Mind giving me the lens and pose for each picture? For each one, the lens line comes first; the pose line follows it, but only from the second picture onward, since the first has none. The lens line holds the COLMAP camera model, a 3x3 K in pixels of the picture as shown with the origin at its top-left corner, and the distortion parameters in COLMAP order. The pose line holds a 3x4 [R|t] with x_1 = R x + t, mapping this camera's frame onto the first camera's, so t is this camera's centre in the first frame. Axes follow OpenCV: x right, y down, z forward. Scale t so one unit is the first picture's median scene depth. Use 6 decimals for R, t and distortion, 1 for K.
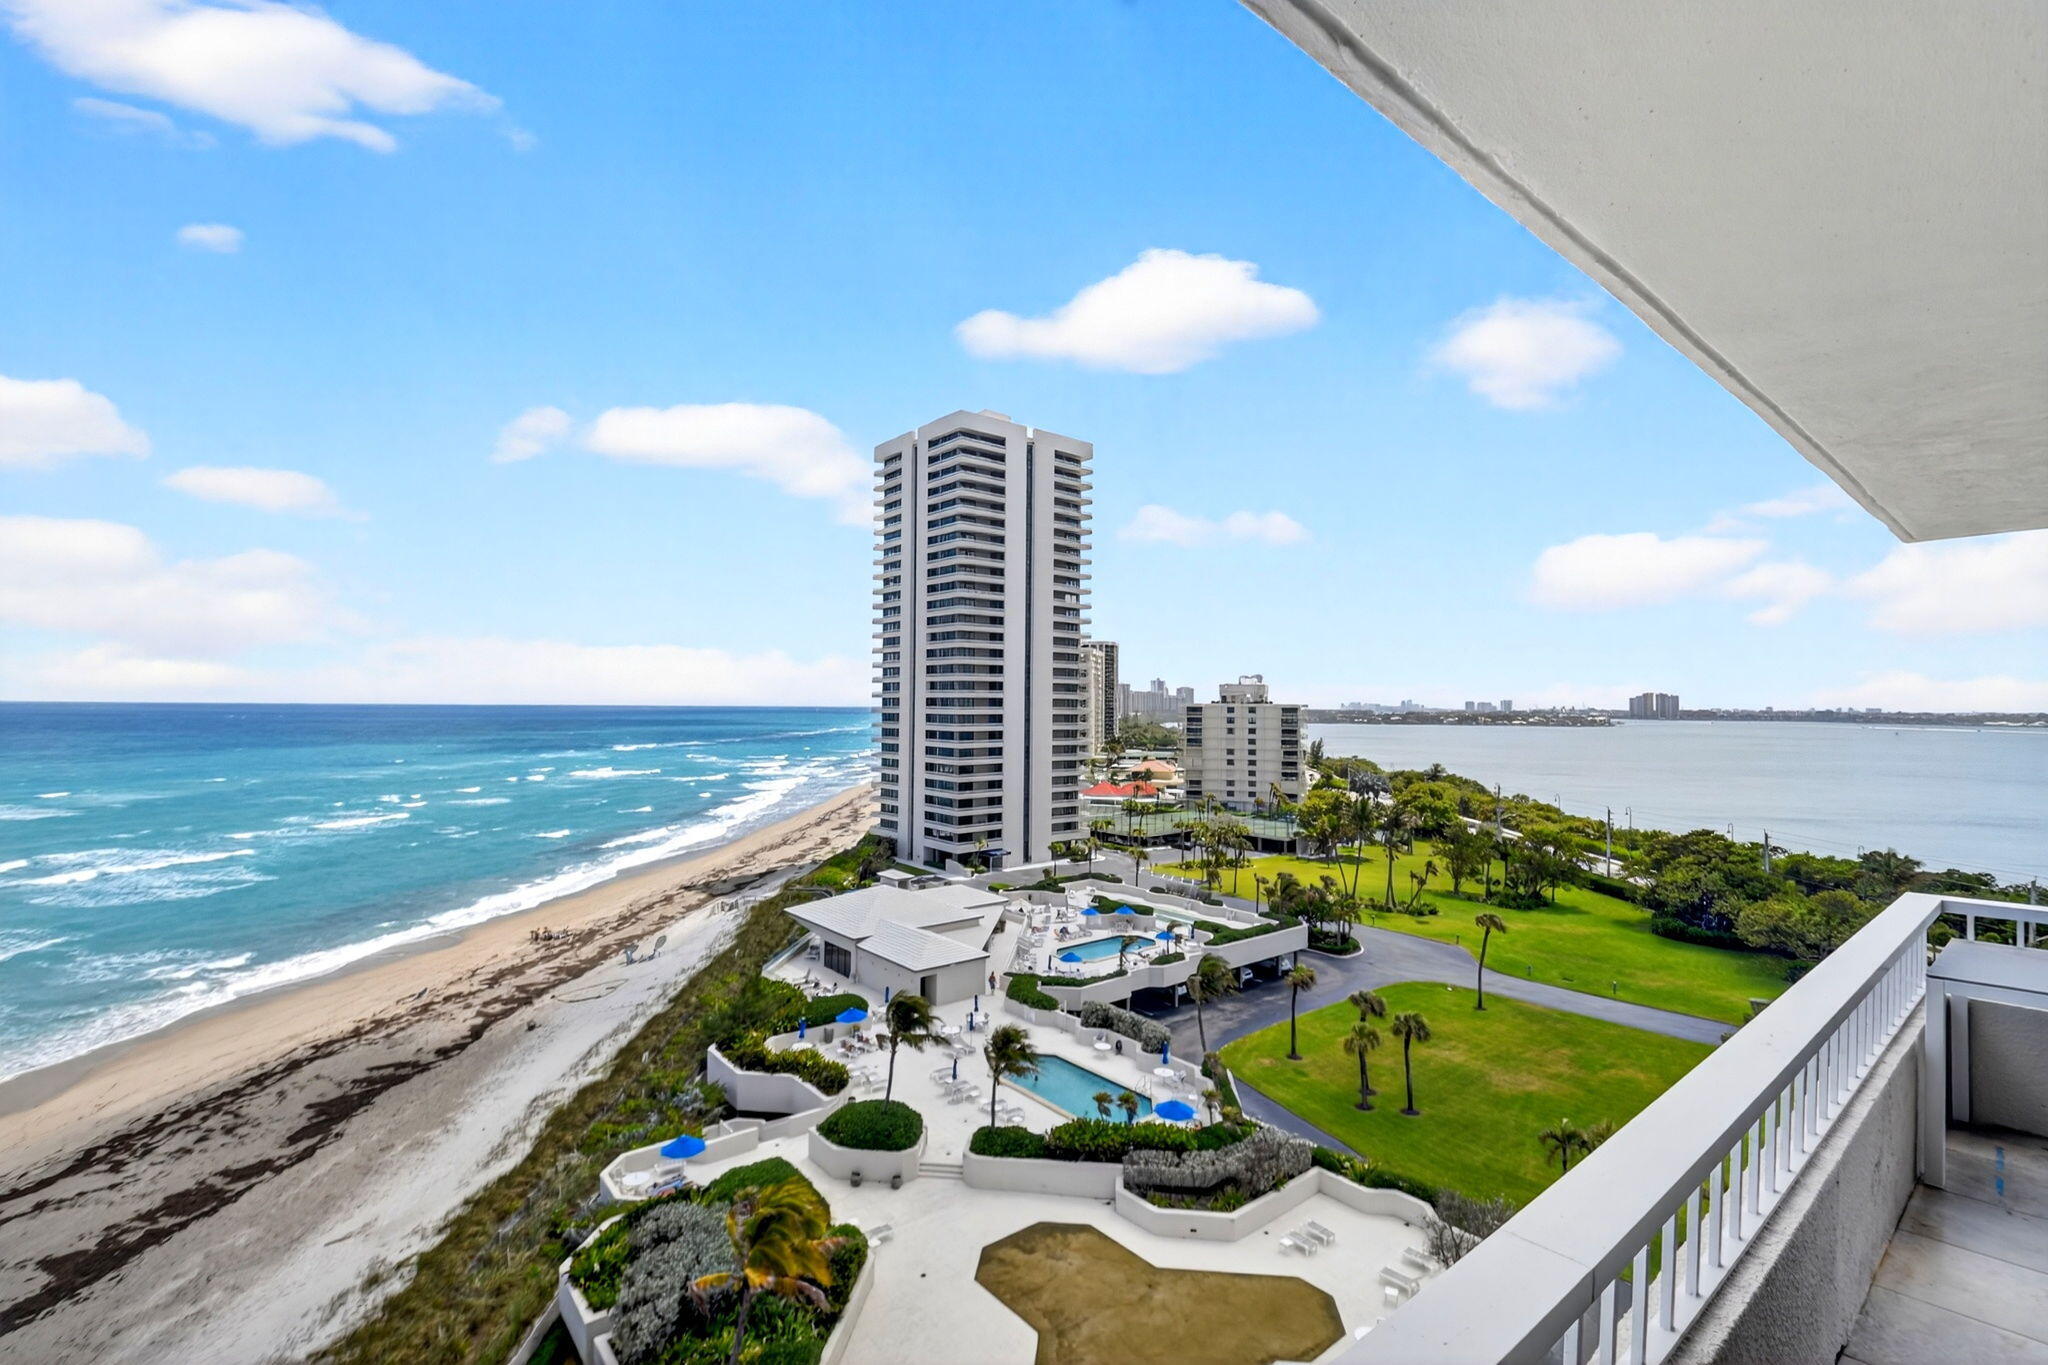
lens RADIAL K [[905.9, 0, 1010.7], [0, 905.9, 683.4], [0, 0, 1]] dist [0.009187, -0.022197]
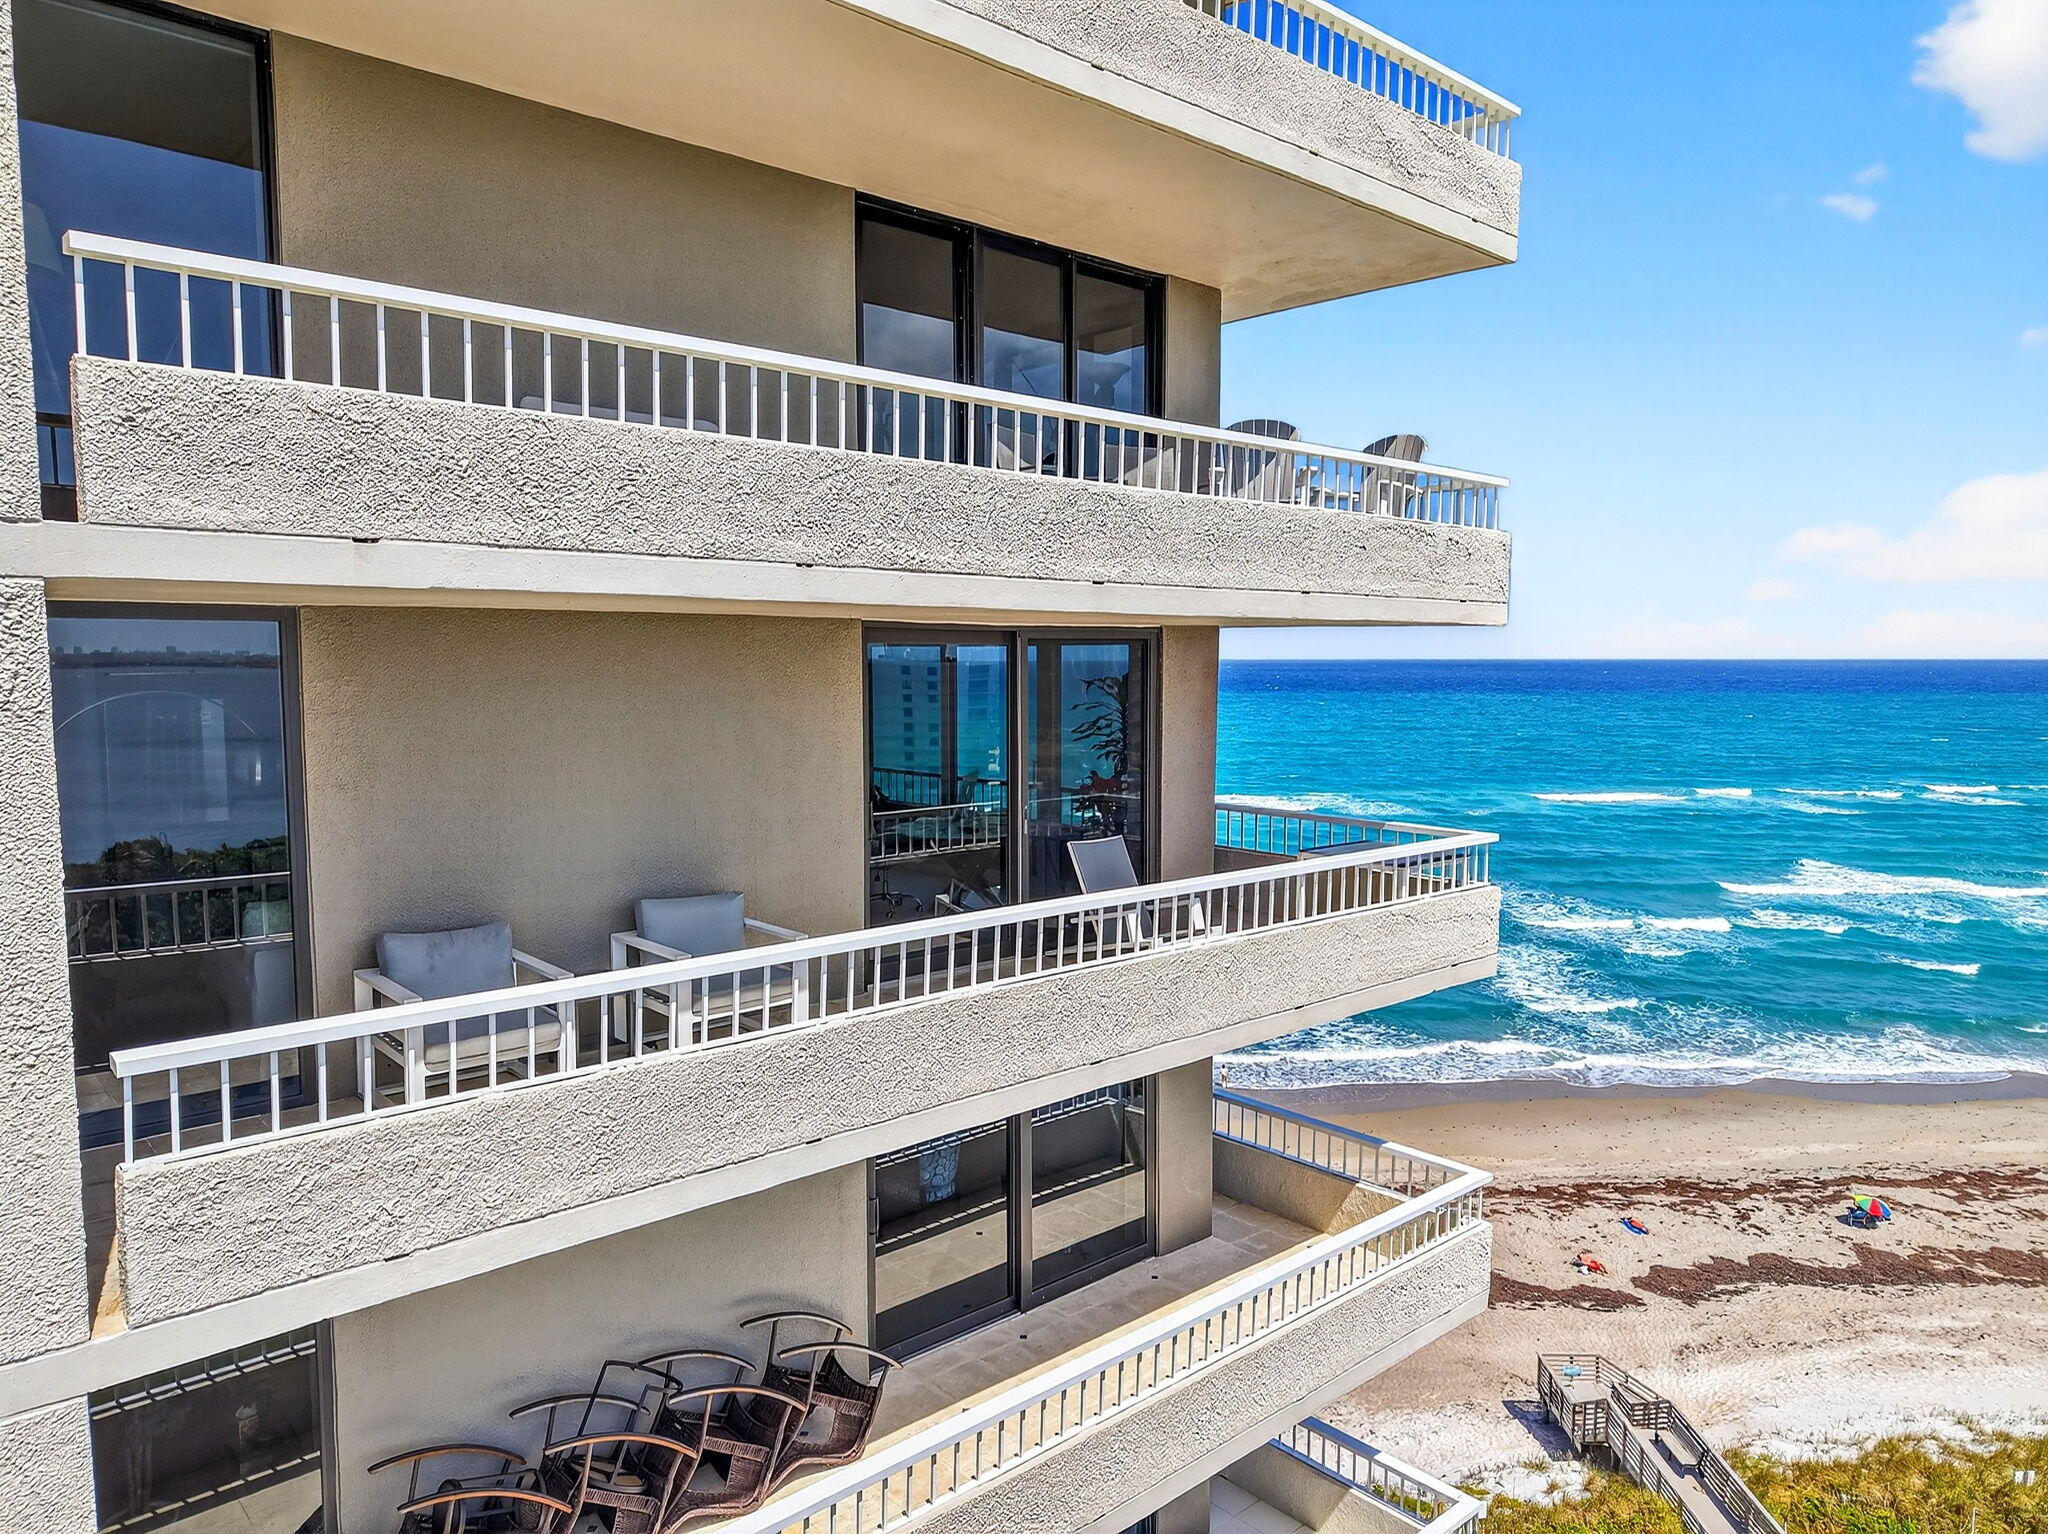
lens RADIAL K [[1369.6, 0, 1015.8], [0, 1369.6, 773.7], [0, 0, 1]] dist [0.050629, -0.071162]
pose [[0.049925, 0.077727, -0.995724, 0.163665], [0.020754, 0.996671, 0.078842, 0.000148], [0.998537, -0.024602, 0.048145, 0.001619]]
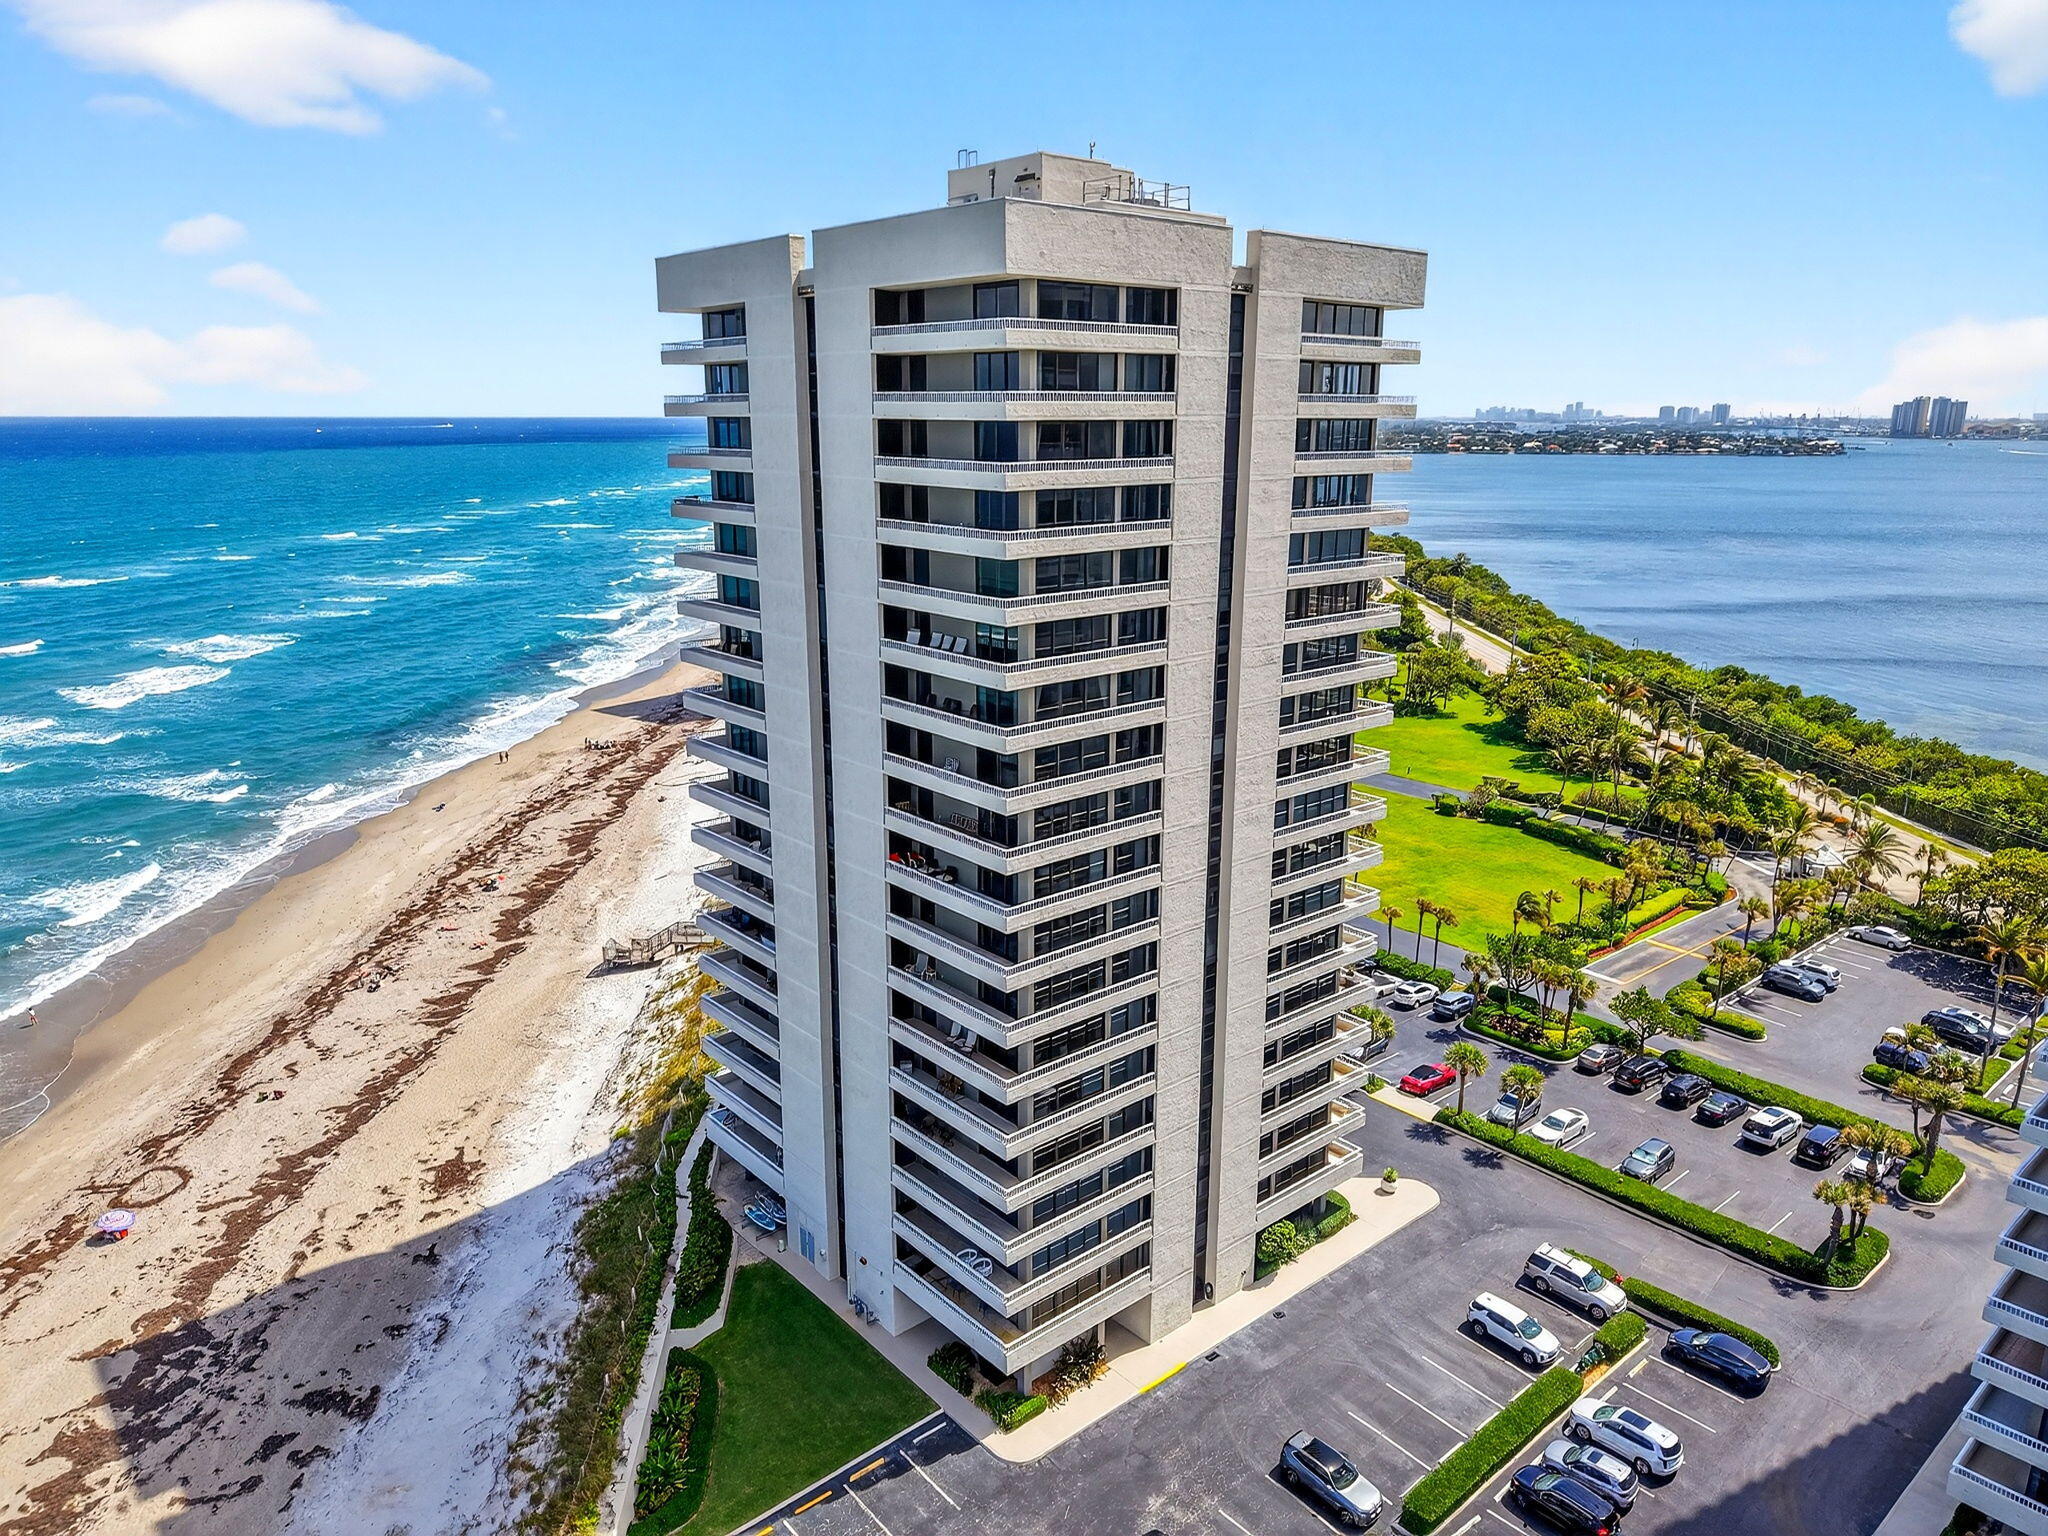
lens RADIAL K [[1379.6, 0, 1024.0], [0, 1379.6, 768.0], [0, 0, 1]] dist [-0.003812, 0.001361]
pose [[0.999319, -0.013100, 0.034506, -0.003477], [0.003199, 0.962117, 0.272619, -0.253874], [-0.036770, -0.272323, 0.961503, -1.044756]]
